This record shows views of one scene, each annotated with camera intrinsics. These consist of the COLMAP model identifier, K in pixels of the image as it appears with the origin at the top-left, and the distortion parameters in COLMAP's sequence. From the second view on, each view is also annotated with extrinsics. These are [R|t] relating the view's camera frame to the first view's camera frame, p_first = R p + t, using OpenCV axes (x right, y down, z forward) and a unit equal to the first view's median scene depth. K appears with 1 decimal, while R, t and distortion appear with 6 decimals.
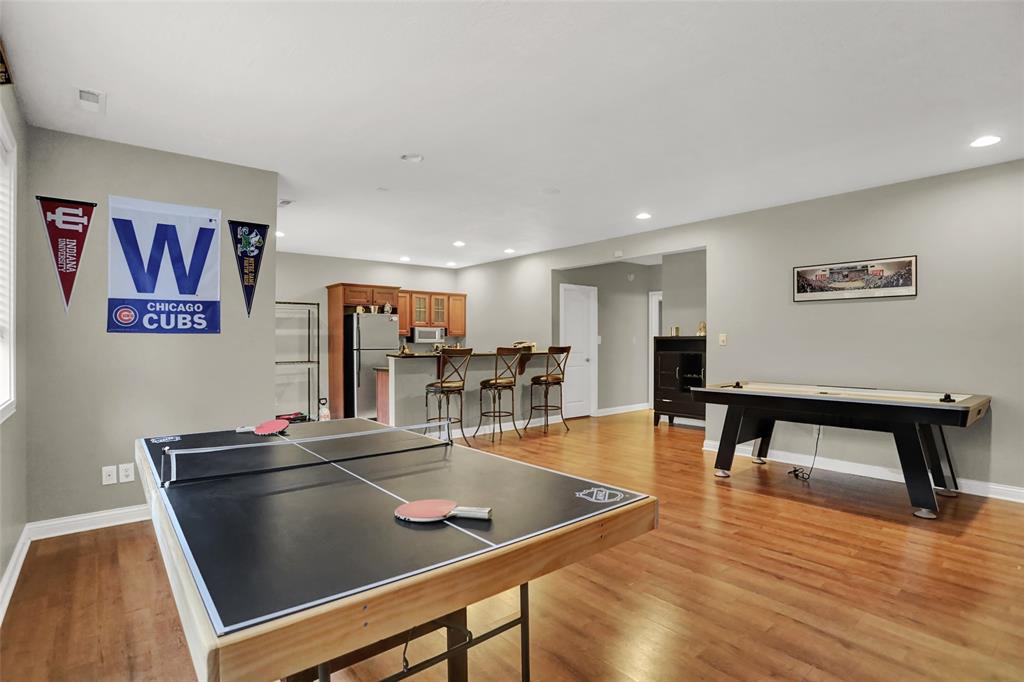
lens RADIAL K [[512.1, 0, 508.3], [0, 512.1, 338.5], [0, 0, 1]] dist [-0.054057, 0.020060]
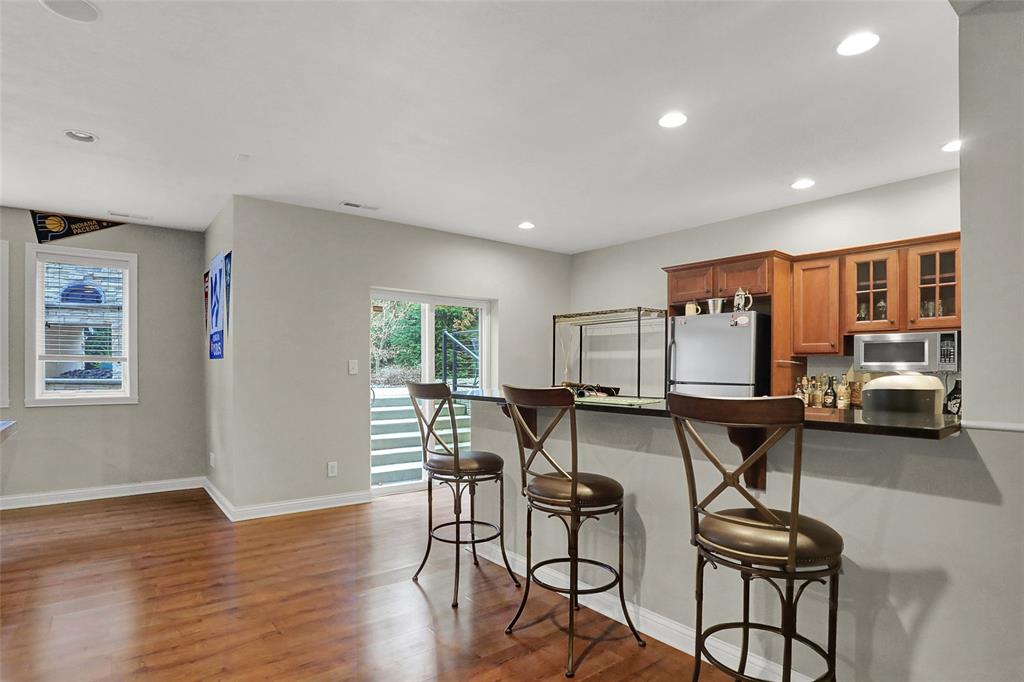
lens RADIAL K [[516.0, 0, 486.0], [0, 516.0, 370.5], [0, 0, 1]] dist [-0.049994, 0.000351]
pose [[-0.054040, 0.008096, -0.998506, 0.280501], [-0.000555, 0.999967, 0.008137, 0.004972], [0.998539, 0.000994, -0.054033, 0.823204]]
